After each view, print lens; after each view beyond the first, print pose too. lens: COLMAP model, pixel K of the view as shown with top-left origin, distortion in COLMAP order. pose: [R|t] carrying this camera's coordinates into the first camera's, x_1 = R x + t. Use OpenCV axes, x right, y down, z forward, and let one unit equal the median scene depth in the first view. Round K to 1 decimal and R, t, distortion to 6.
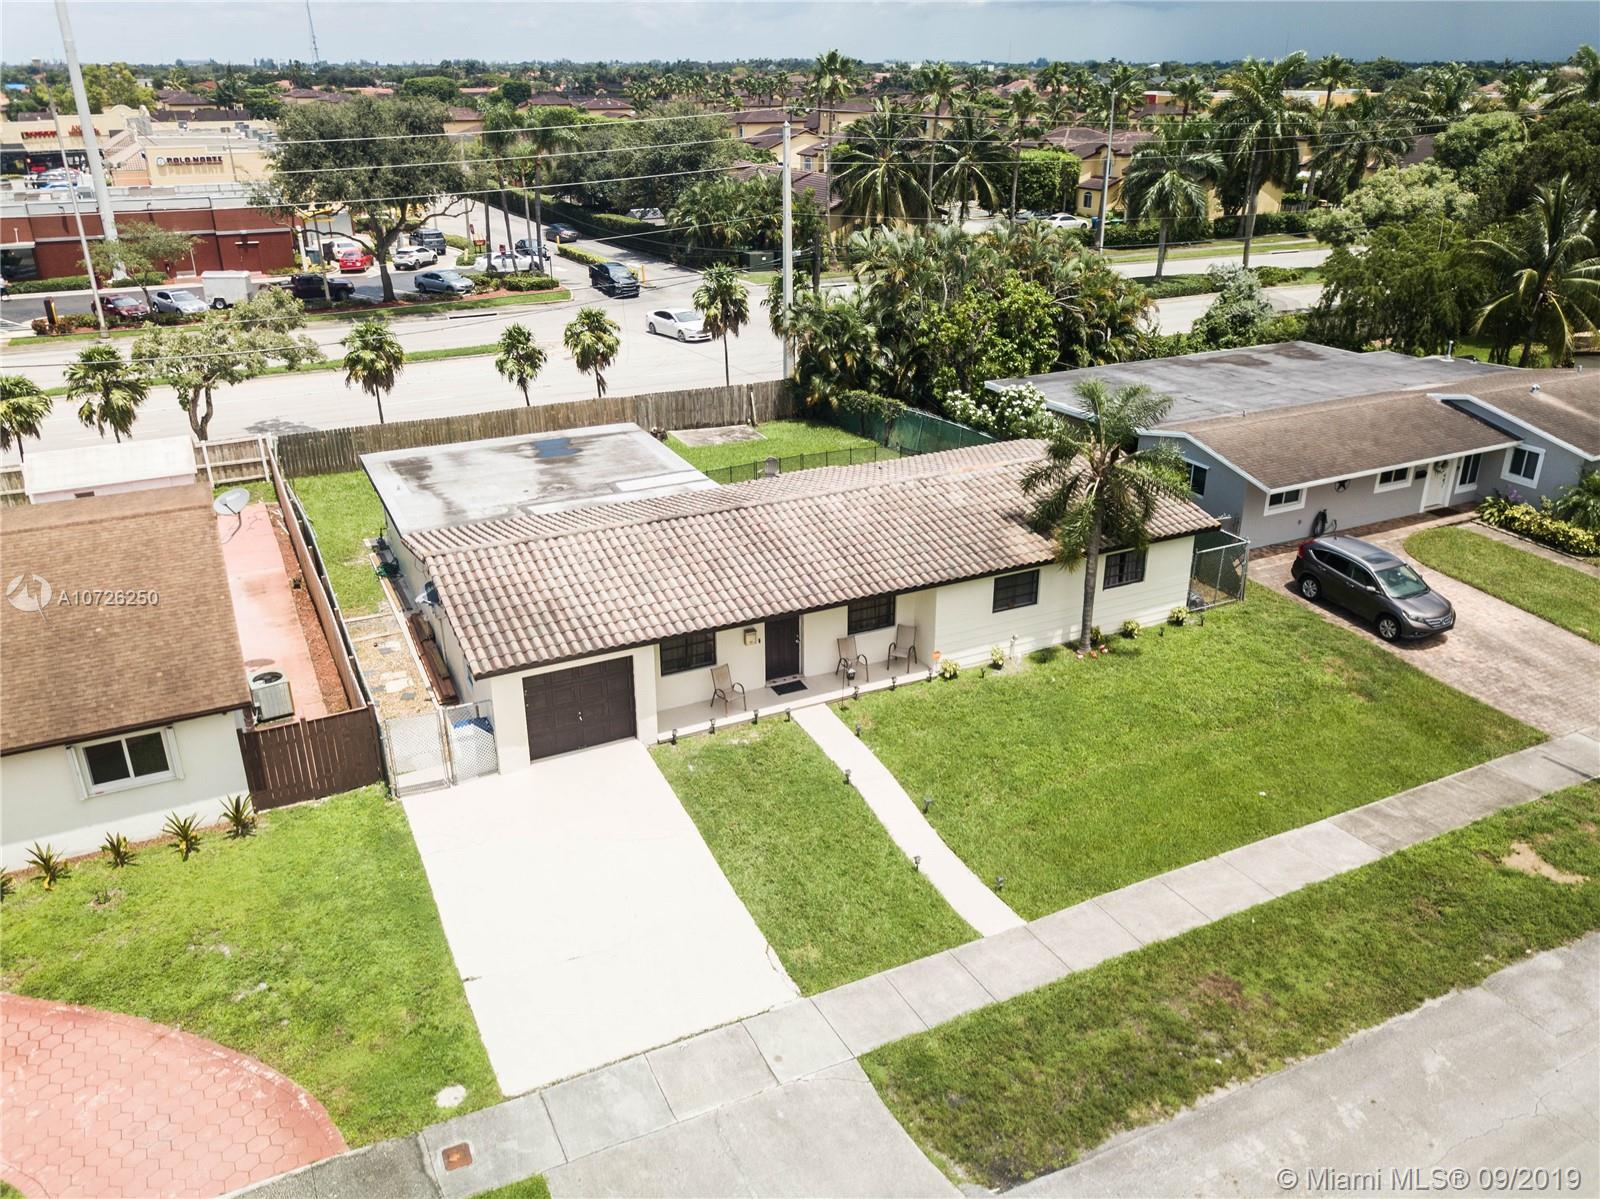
lens RADIAL K [[1222.8, 0, 797.4], [0, 1222.8, 597.9], [0, 0, 1]] dist [0.007658, -0.008845]
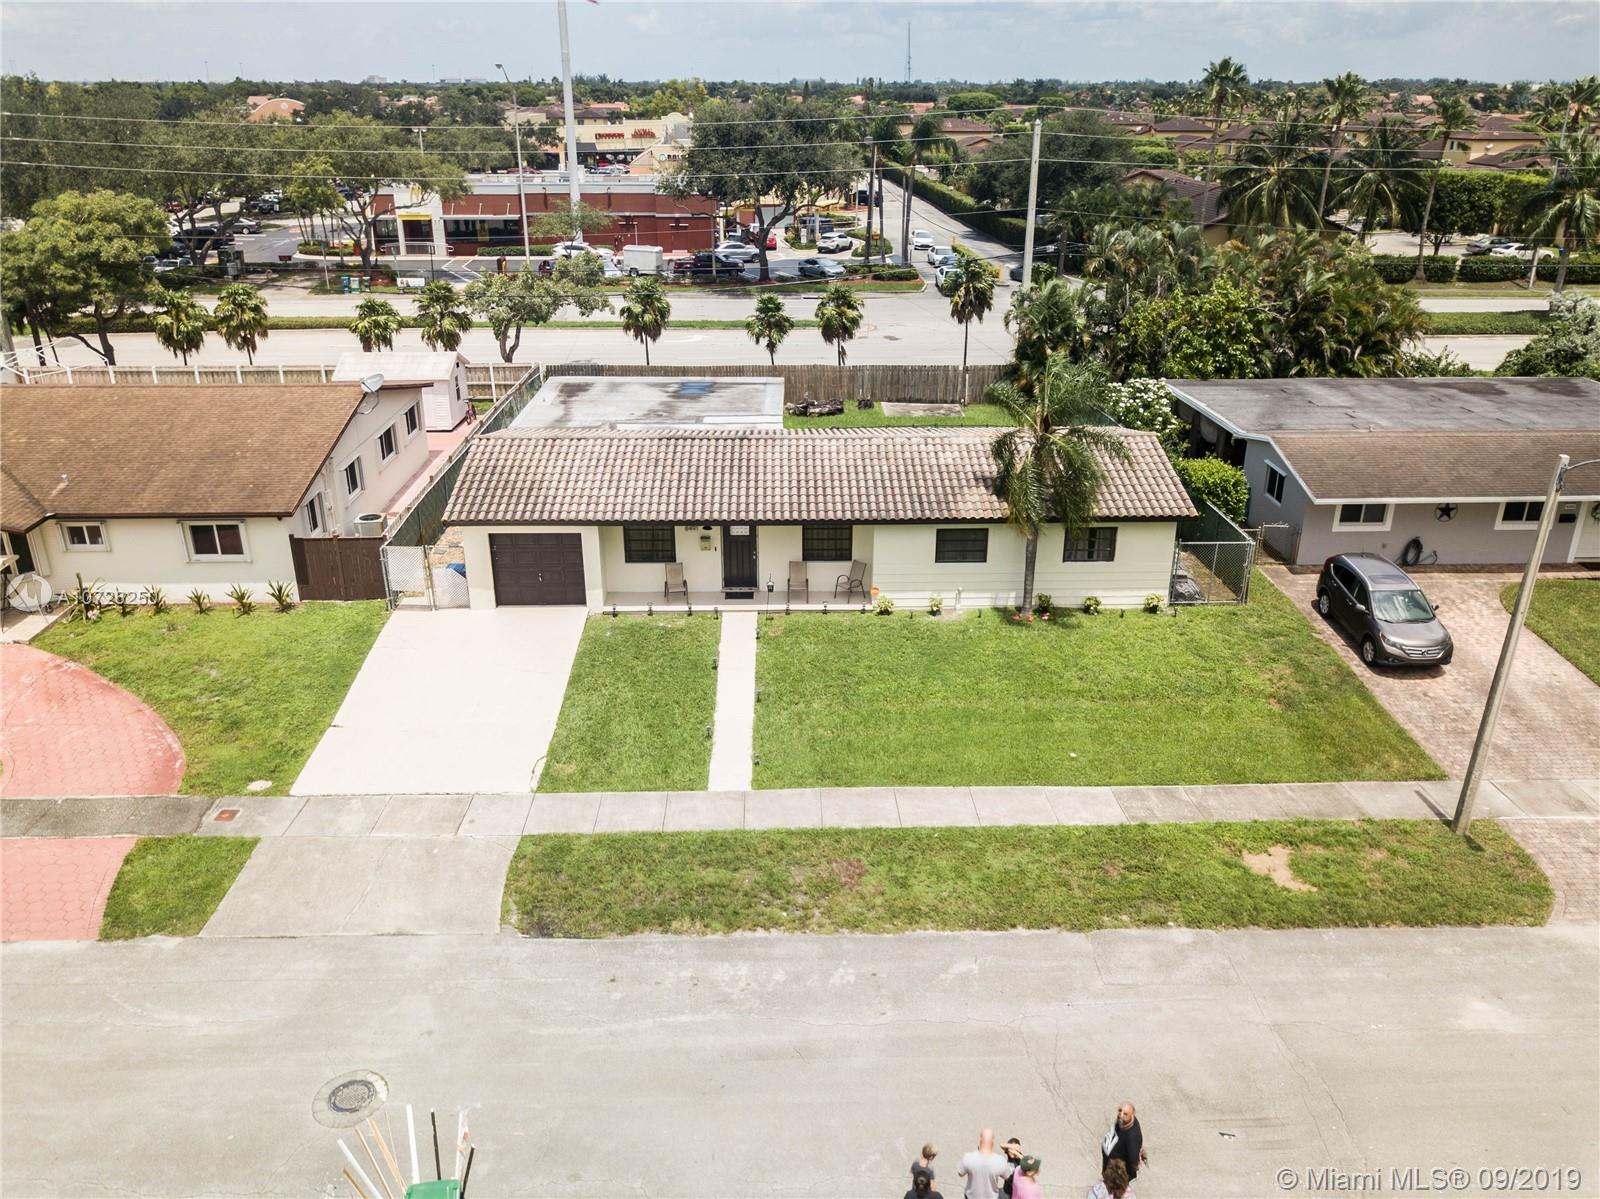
lens RADIAL K [[1222.8, 0, 803.2], [0, 1222.8, 594.2], [0, 0, 1]] dist [0.007658, -0.008845]
pose [[0.909946, 0.163829, -0.380997, 0.467764], [-0.169809, 0.985310, 0.018123, 0.040725], [0.378370, 0.048206, 0.924399, -0.031515]]
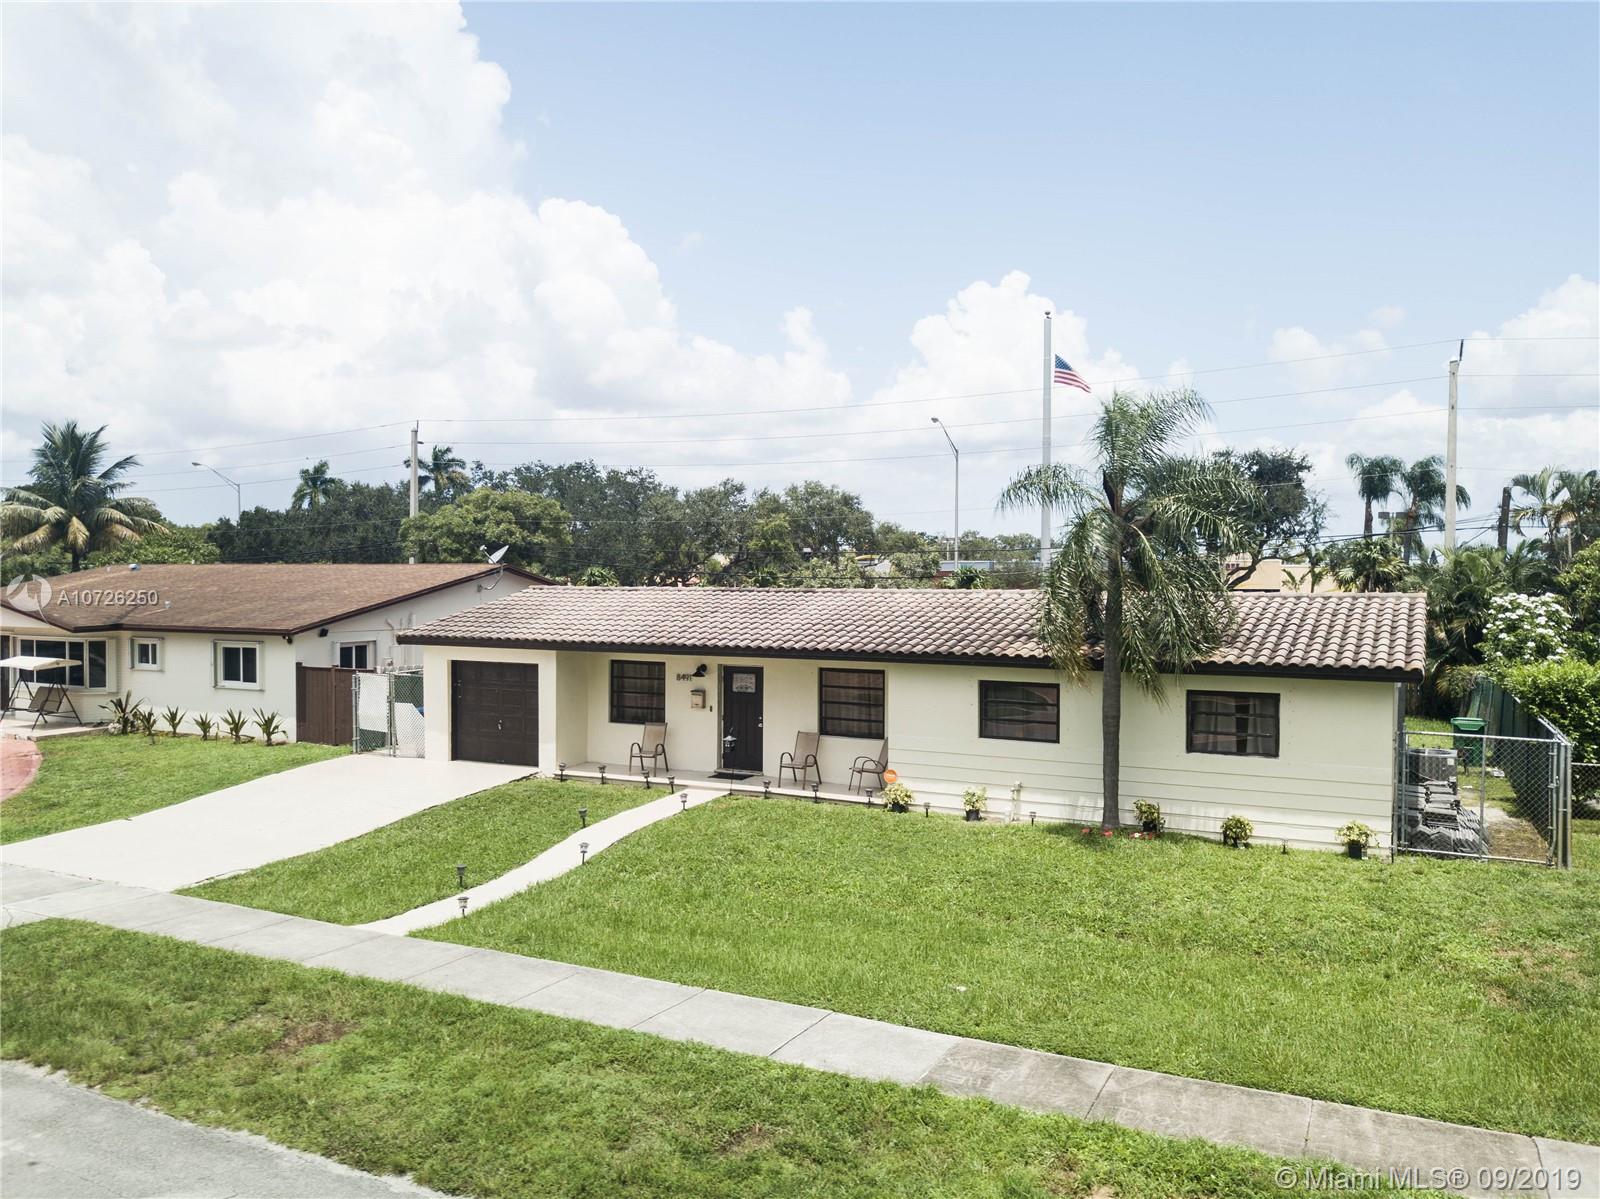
lens RADIAL K [[1222.8, 0, 806.4], [0, 1222.8, 596.6], [0, 0, 1]] dist [0.007658, -0.008845]
pose [[0.608185, 0.020391, -0.793533, 0.642401], [-0.322060, 0.920033, -0.223195, 0.124127], [0.725526, 0.391309, 0.566118, 0.515782]]
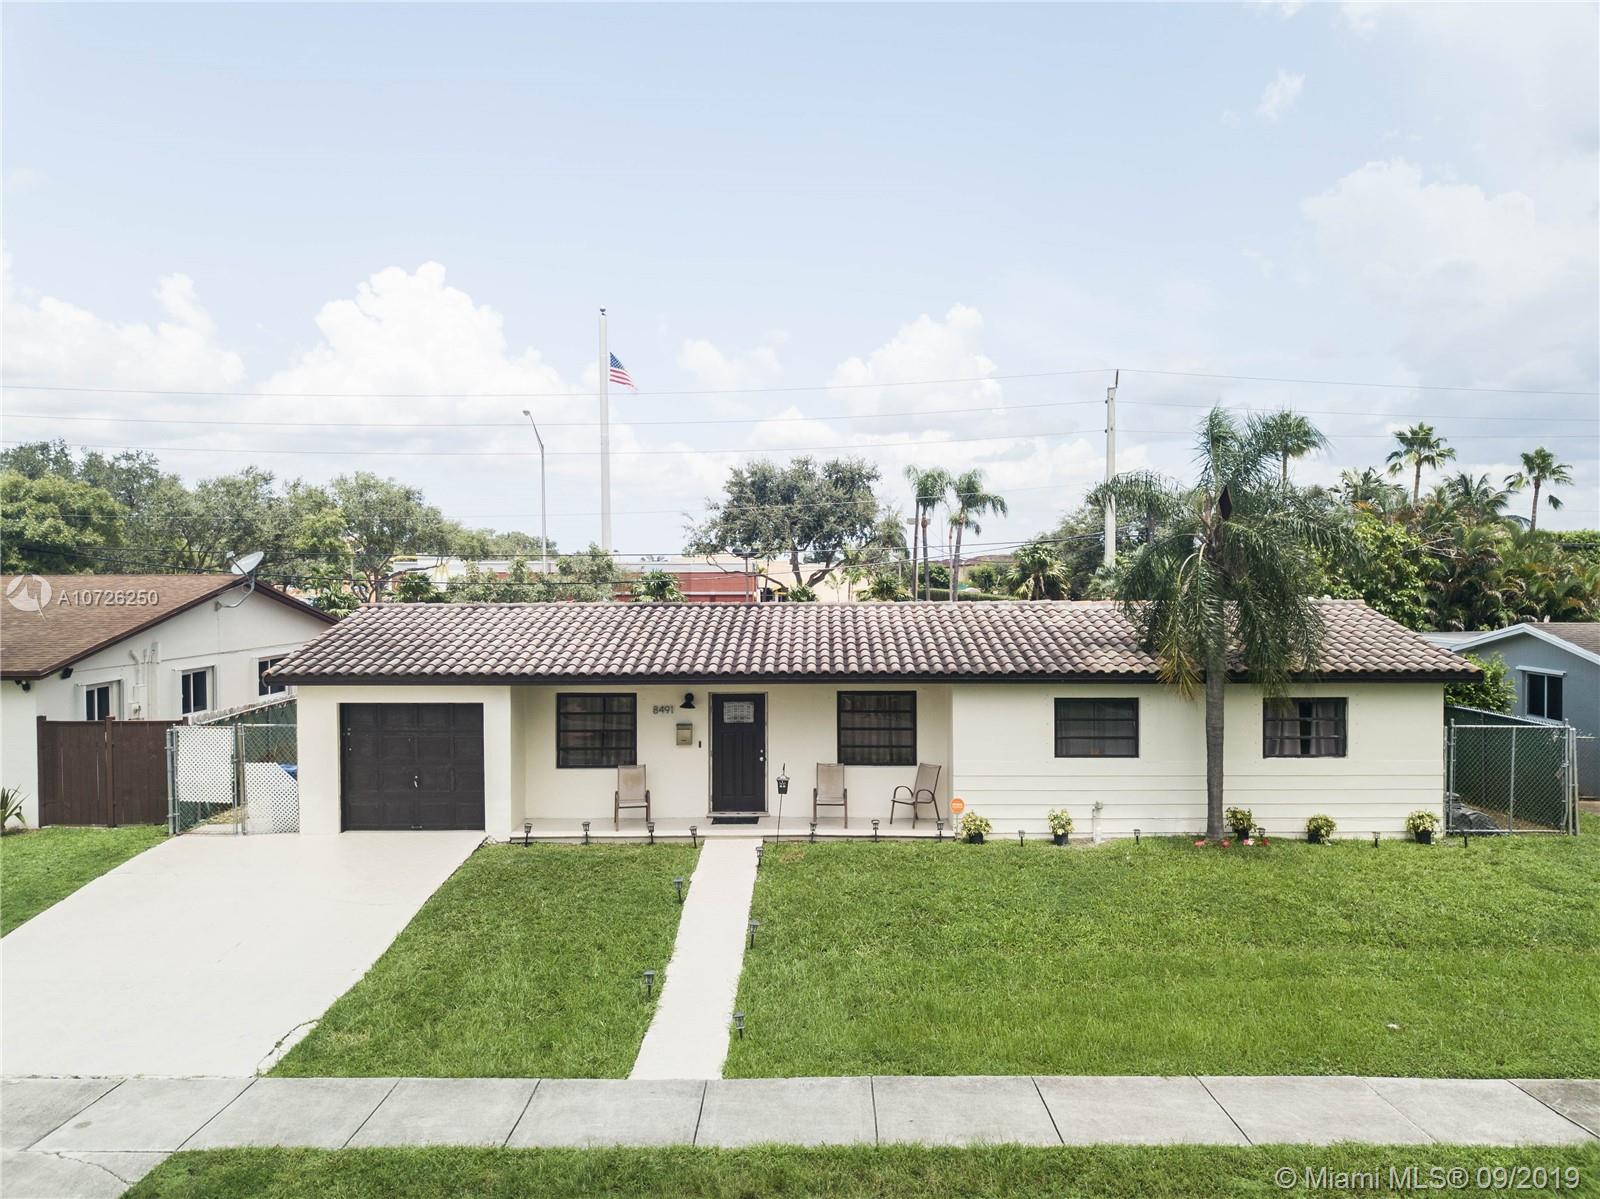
lens RADIAL K [[1222.8, 0, 804.8], [0, 1222.8, 596.6], [0, 0, 1]] dist [0.007658, -0.008845]
pose [[0.895653, 0.010198, -0.444637, 0.332215], [-0.178027, 0.924372, -0.337406, 0.179689], [0.407569, 0.381356, 0.829732, 0.367510]]
